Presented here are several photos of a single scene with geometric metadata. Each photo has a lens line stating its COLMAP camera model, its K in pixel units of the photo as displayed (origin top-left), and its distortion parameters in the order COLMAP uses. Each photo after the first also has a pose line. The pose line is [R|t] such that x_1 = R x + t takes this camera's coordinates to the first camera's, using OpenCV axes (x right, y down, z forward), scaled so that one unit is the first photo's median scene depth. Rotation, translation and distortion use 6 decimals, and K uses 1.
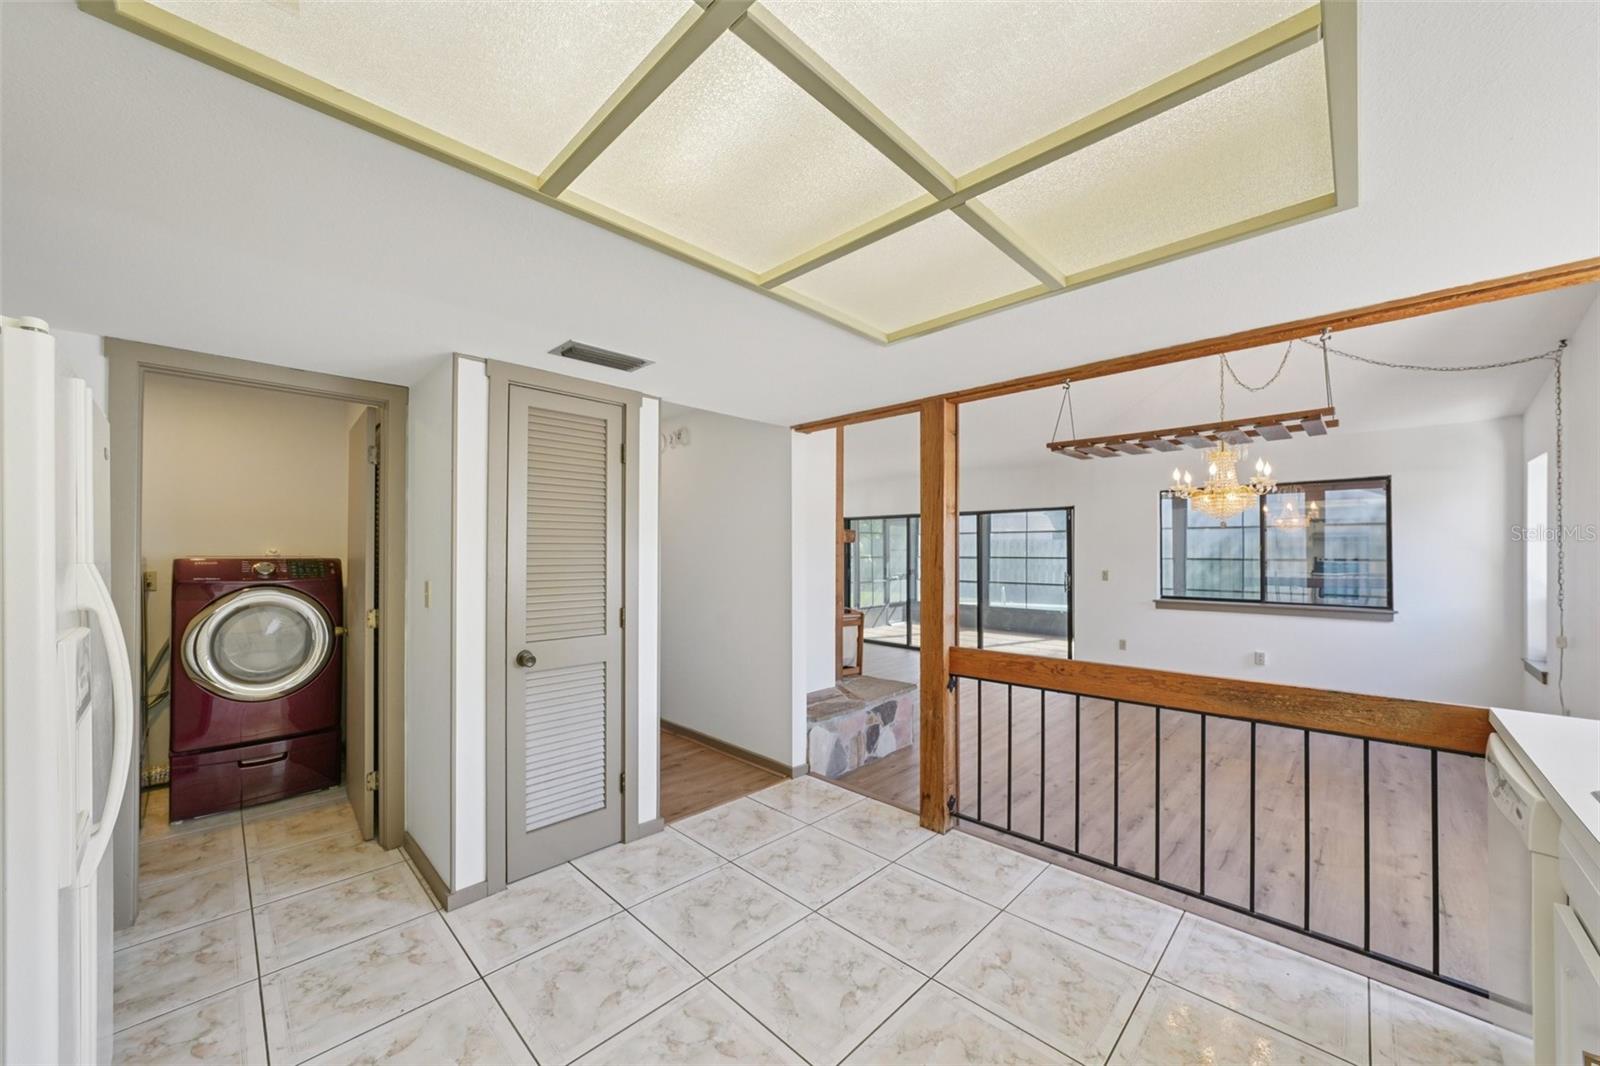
lens RADIAL K [[586.3, 0, 796.3], [0, 586.3, 543.3], [0, 0, 1]] dist [-0.025973, 0.006729]
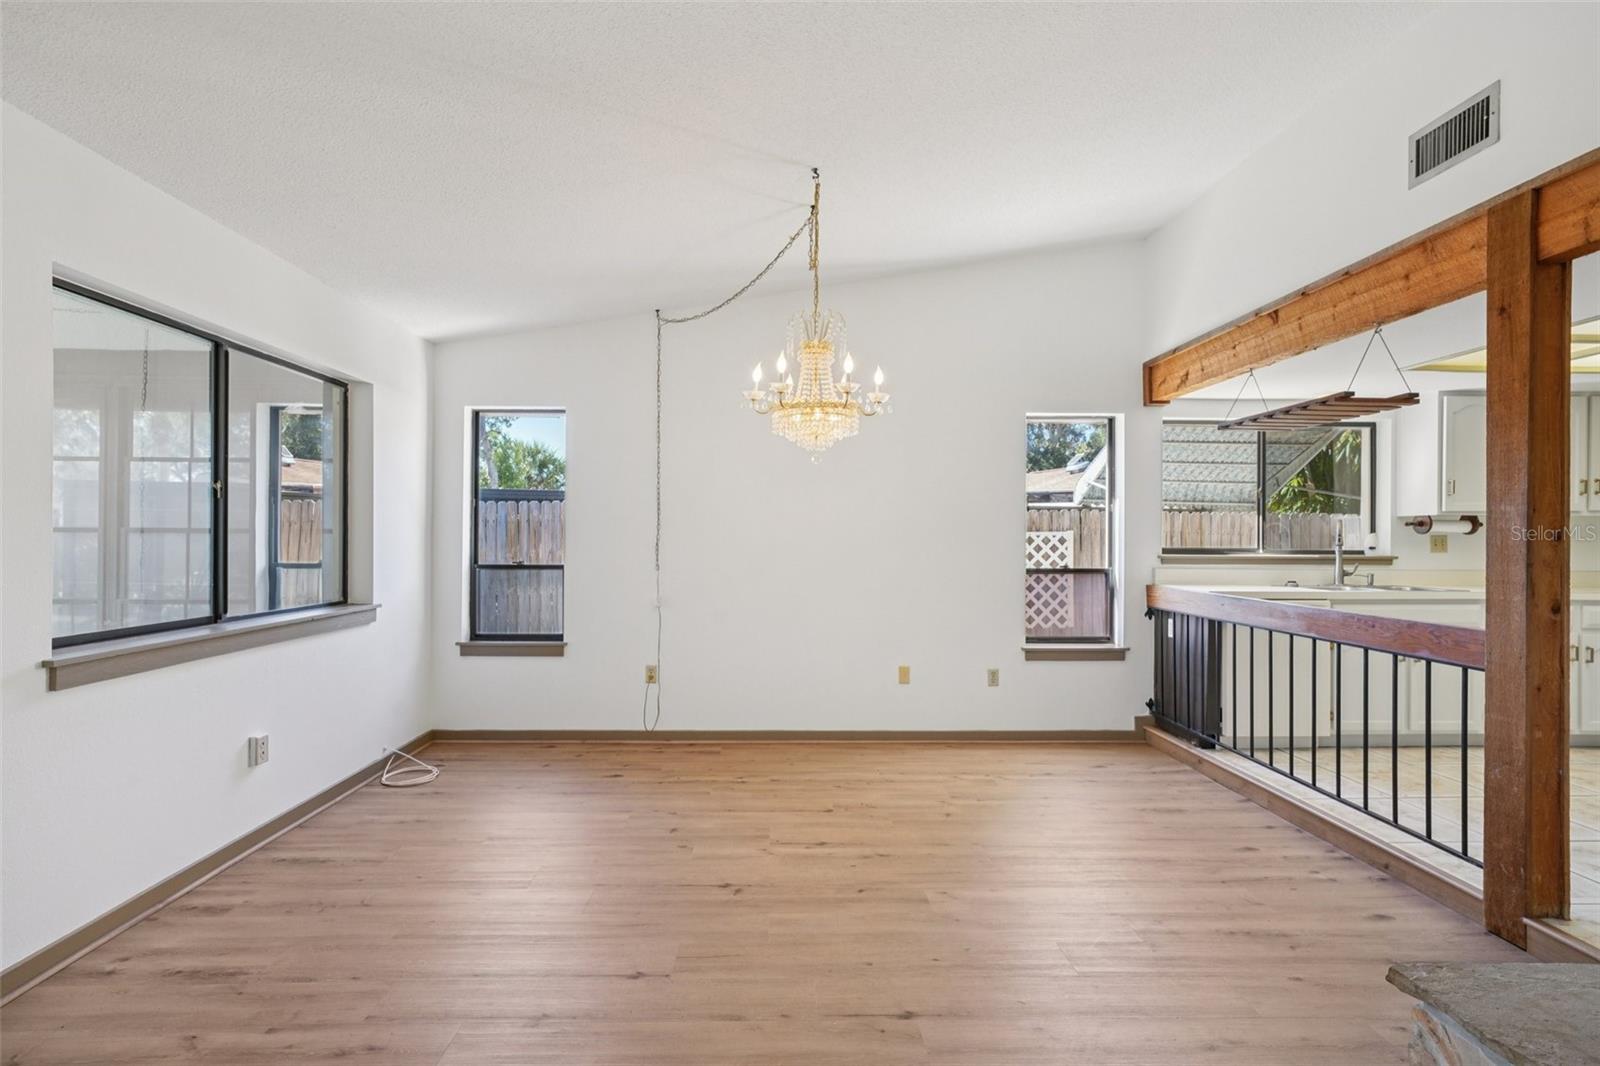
lens RADIAL K [[764.8, 0, 794.4], [0, 764.8, 540.0], [0, 0, 1]] dist [0.011093, 0.000244]
pose [[-0.725140, -0.003295, 0.688593, 0.161758], [-0.011773, 0.999902, -0.007613, 0.056114], [-0.688500, -0.013628, -0.725108, 1.468061]]
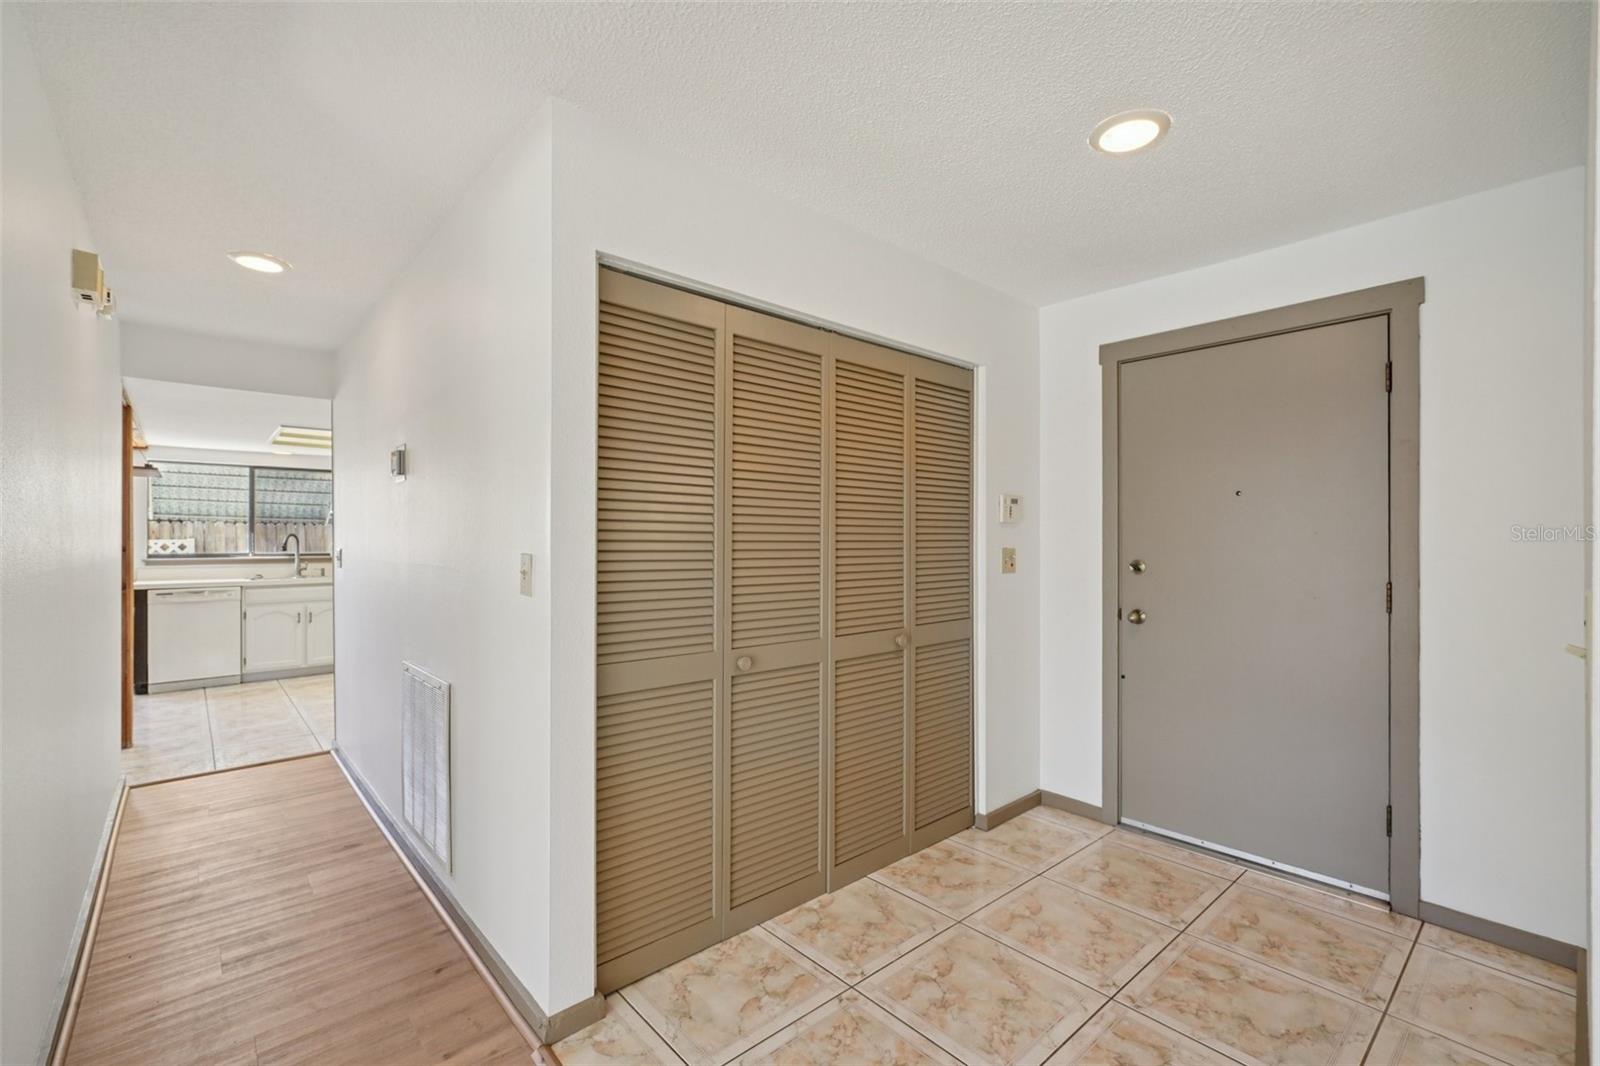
lens RADIAL K [[695.7, 0, 795.6], [0, 695.7, 537.3], [0, 0, 1]] dist [-0.004028, 0.000124]
pose [[-0.997315, 0.002413, 0.073185, -0.862157], [0.001430, 0.999908, -0.013480, 0.039785], [-0.073211, -0.013339, -0.997227, 1.570393]]
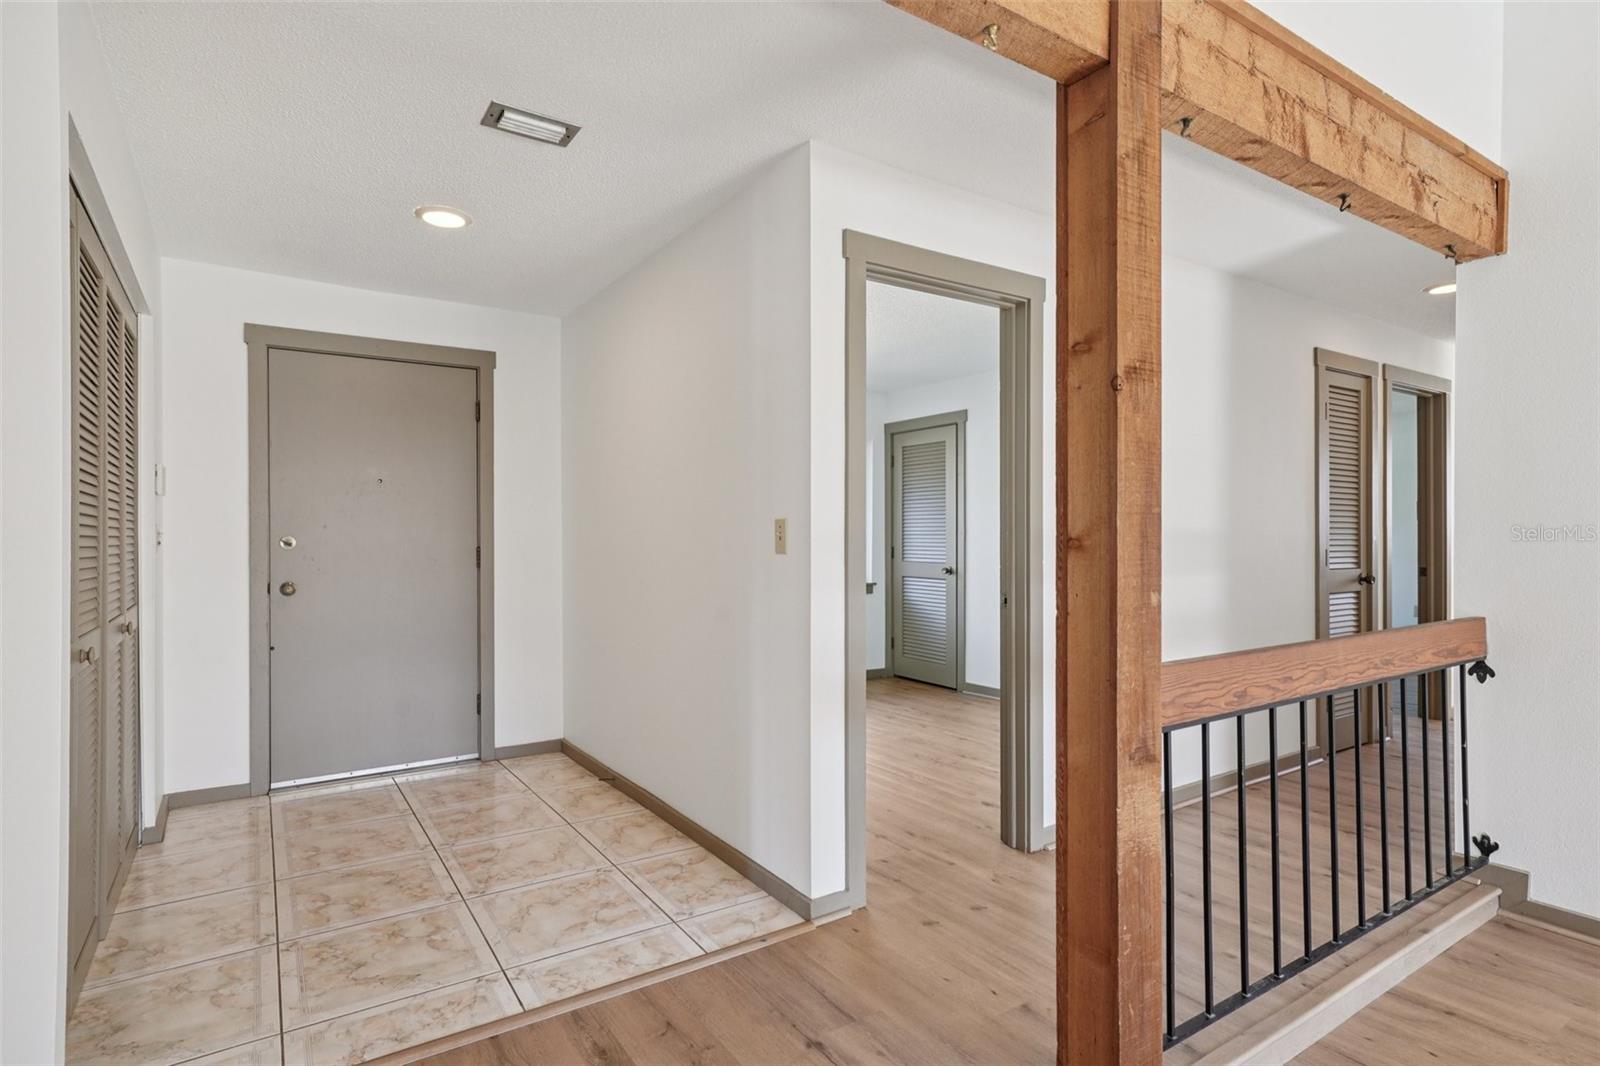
lens RADIAL K [[829.5, 0, 804.4], [0, 829.5, 536.7], [0, 0, 1]] dist [0.010742, -0.000287]
pose [[-0.195936, 0.002041, -0.980615, -0.400618], [0.015053, 0.999886, -0.000927, 0.062393], [0.980501, -0.014943, -0.195944, 1.567821]]
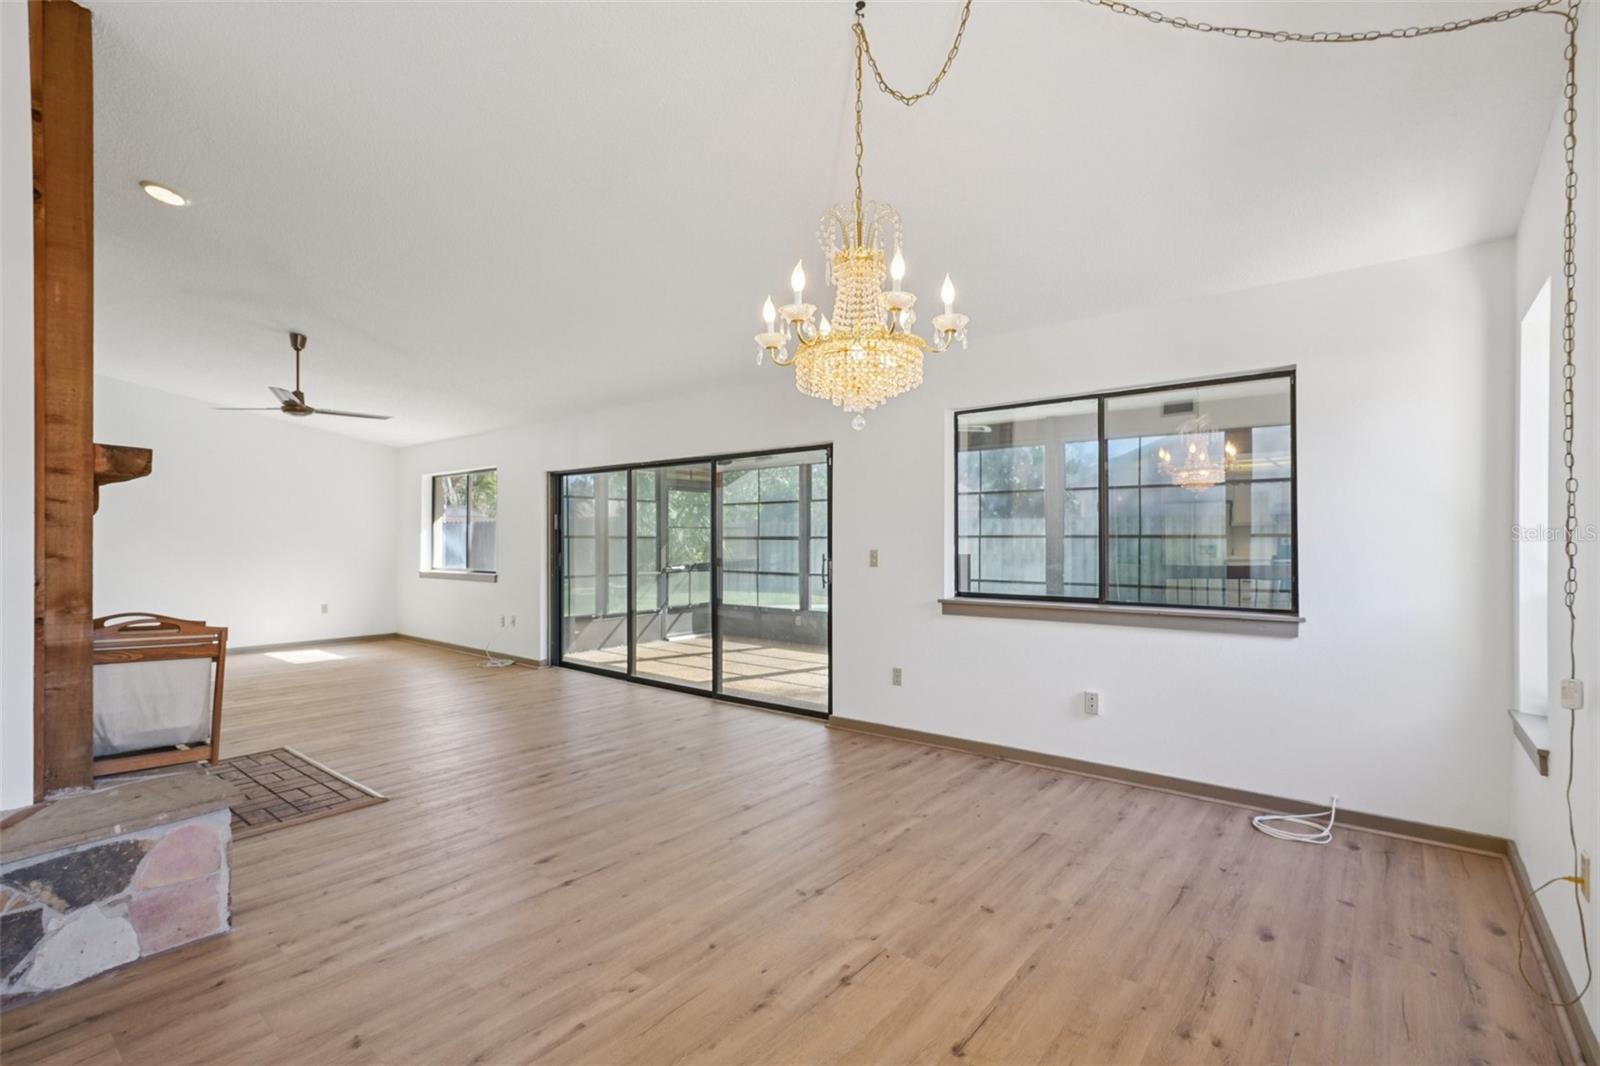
lens RADIAL K [[730.6, 0, 793.8], [0, 730.6, 535.6], [0, 0, 1]] dist [-0.000671, -0.000144]
pose [[0.995244, 0.000626, 0.097415, 0.573913], [-0.001097, 0.999988, 0.004776, 0.043962], [-0.097411, -0.004860, 0.995232, 0.418200]]
